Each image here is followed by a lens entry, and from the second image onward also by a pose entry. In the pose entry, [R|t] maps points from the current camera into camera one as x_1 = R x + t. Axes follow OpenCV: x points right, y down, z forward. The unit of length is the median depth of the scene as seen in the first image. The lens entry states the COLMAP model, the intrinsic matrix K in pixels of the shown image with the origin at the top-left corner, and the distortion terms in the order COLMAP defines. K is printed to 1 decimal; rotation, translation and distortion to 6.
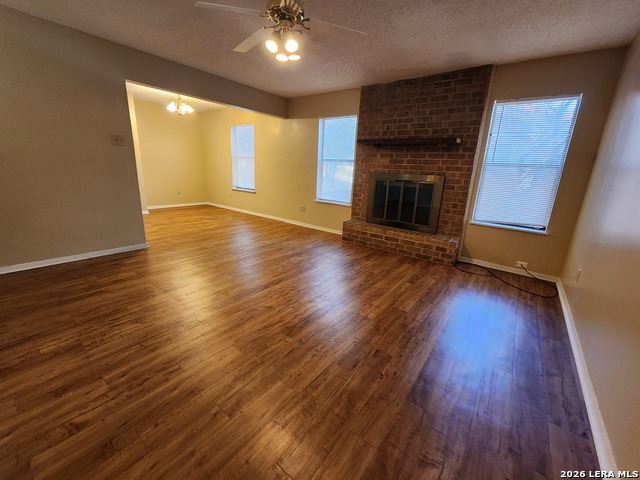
lens RADIAL K [[261.0, 0, 326.1], [0, 261.0, 235.7], [0, 0, 1]] dist [0.003596, -0.002186]
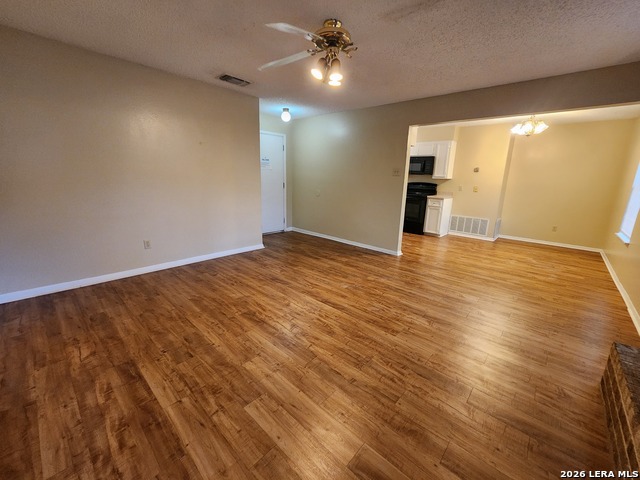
lens RADIAL K [[261.0, 0, 326.1], [0, 261.0, 235.7], [0, 0, 1]] dist [0.003596, -0.002186]
pose [[-0.080808, 0.173447, -0.981522, 0.554502], [-0.286371, 0.939183, 0.189542, -0.186004], [0.954705, 0.296396, -0.026223, 0.704071]]
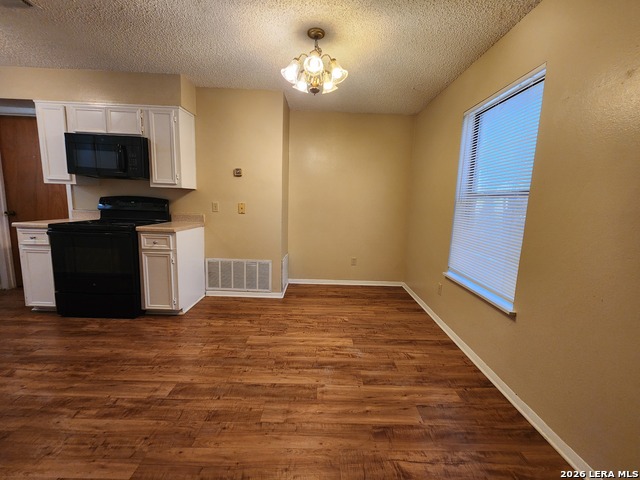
lens RADIAL K [[261.0, 0, 326.1], [0, 261.0, 235.7], [0, 0, 1]] dist [0.003596, -0.002186]
pose [[0.613329, 0.079276, -0.785839, -0.322165], [-0.206881, 0.976337, -0.062972, -0.333829], [0.762251, 0.201198, 0.615217, 1.171568]]
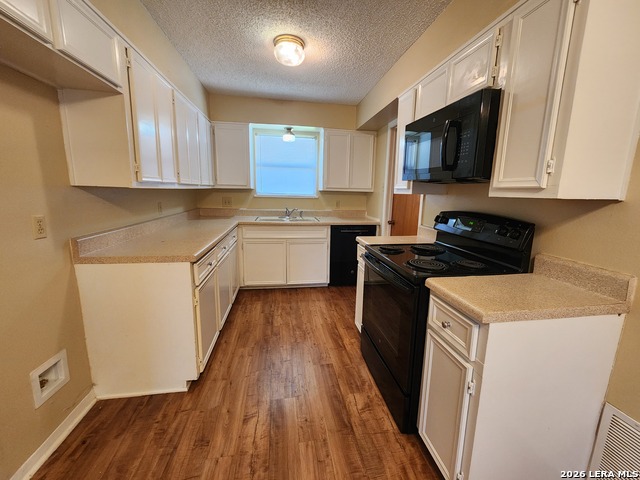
lens RADIAL K [[260.5, 0, 324.6], [0, 260.5, 236.1], [0, 0, 1]] dist [-0.000019, -0.000656]
pose [[-0.681409, 0.064192, -0.729083, -0.853504], [-0.235991, 0.923674, 0.301884, -0.423650], [0.692813, 0.377764, -0.614251, 1.311114]]
